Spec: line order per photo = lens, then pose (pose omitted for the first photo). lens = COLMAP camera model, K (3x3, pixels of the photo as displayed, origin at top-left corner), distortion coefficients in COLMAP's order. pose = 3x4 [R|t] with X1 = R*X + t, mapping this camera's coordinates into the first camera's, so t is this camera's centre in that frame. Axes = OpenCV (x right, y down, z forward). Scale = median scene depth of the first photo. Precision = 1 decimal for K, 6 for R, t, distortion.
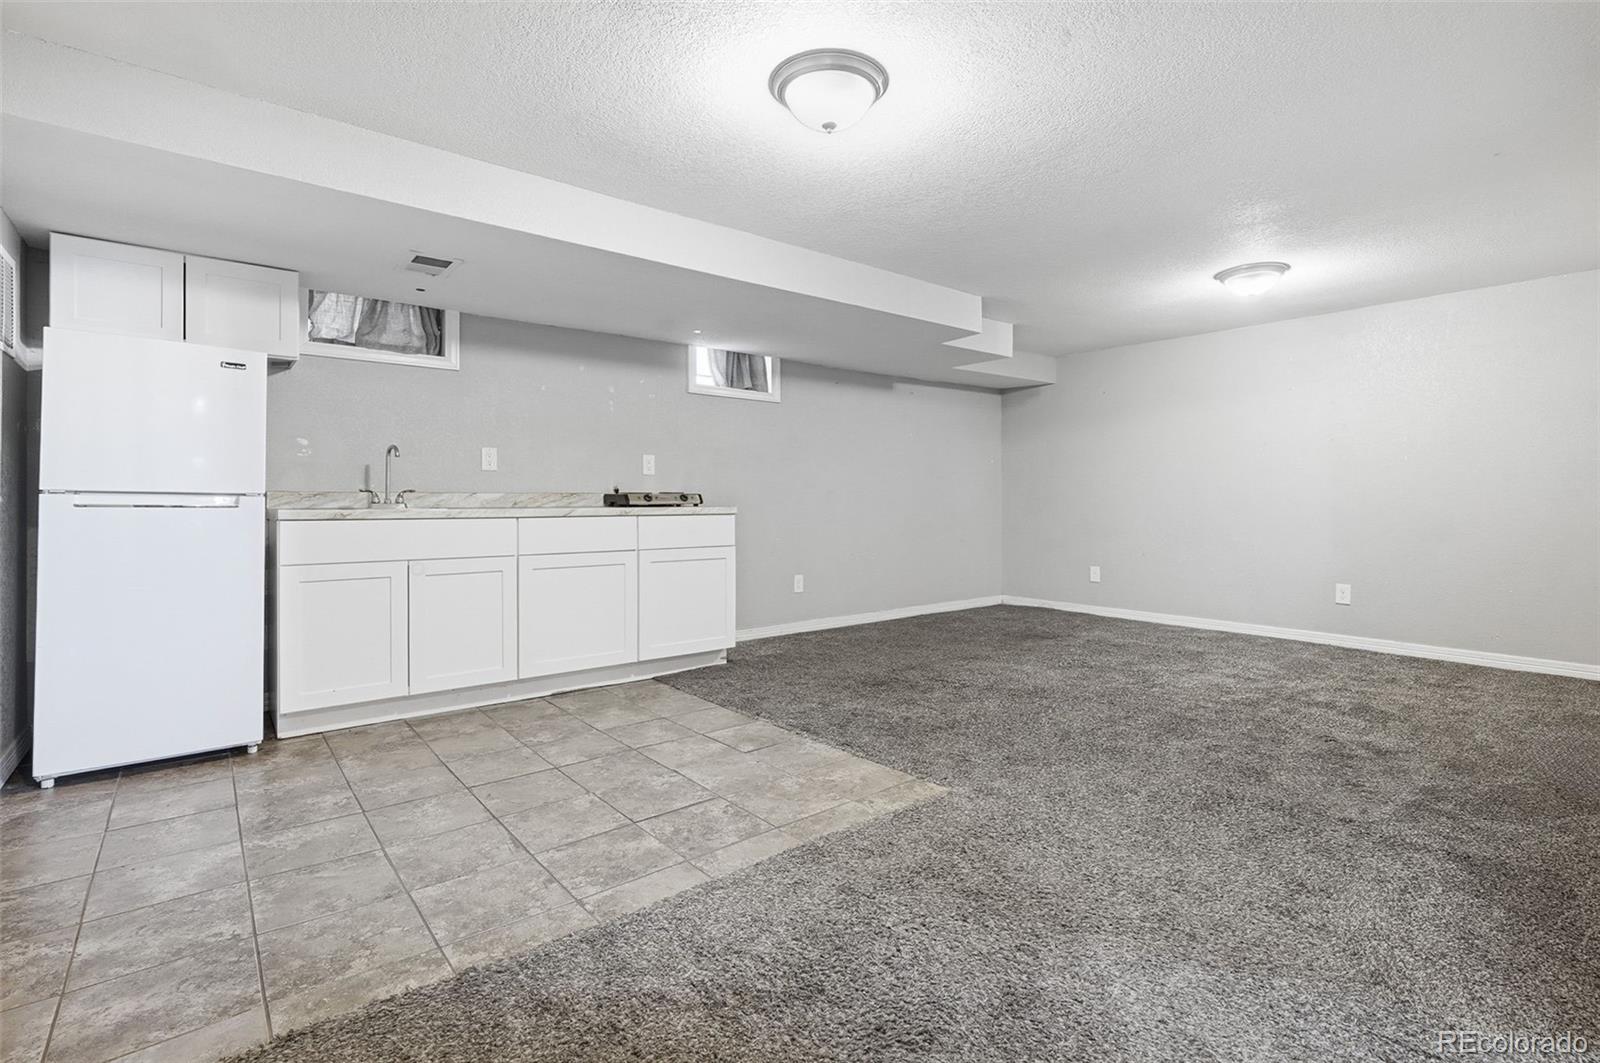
lens RADIAL K [[740.4, 0, 798.4], [0, 740.4, 514.3], [0, 0, 1]] dist [-0.004488, 0.001475]
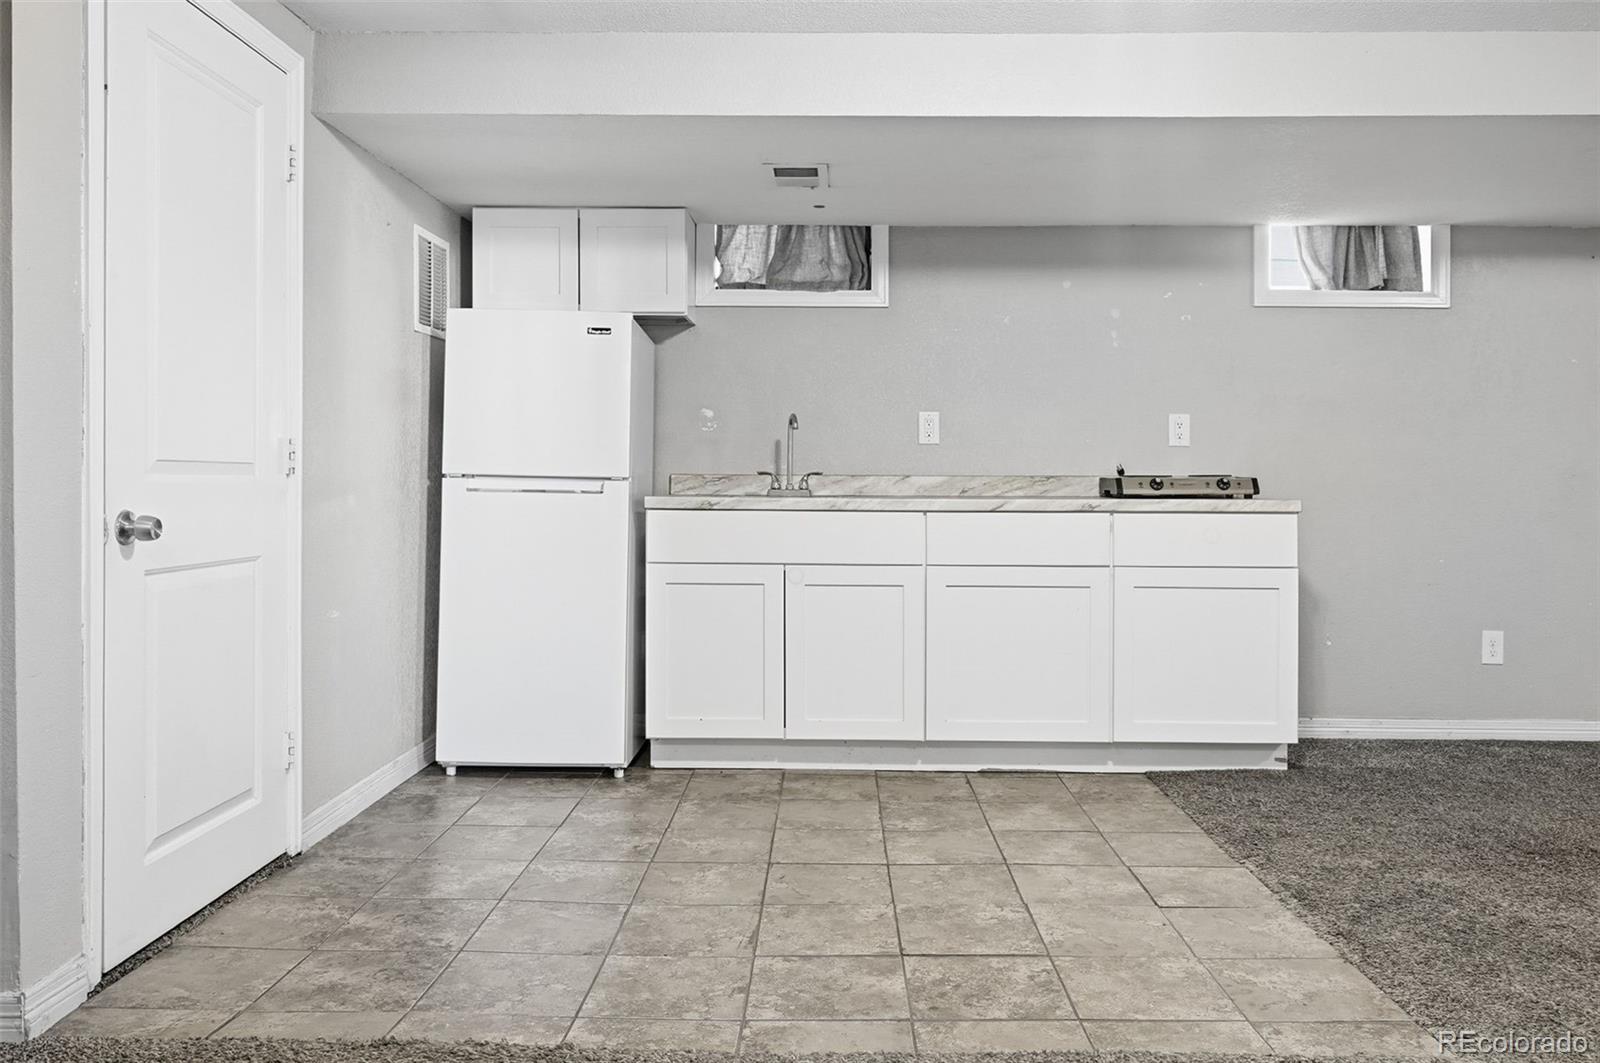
lens RADIAL K [[1188.2, 0, 799.9], [0, 1188.2, 526.5], [0, 0, 1]] dist [-0.008729, 0.015304]
pose [[0.772674, 0.029142, -0.634134, 0.295934], [-0.017881, 0.999548, 0.024147, -0.007961], [0.634551, -0.007318, 0.772846, 0.059344]]
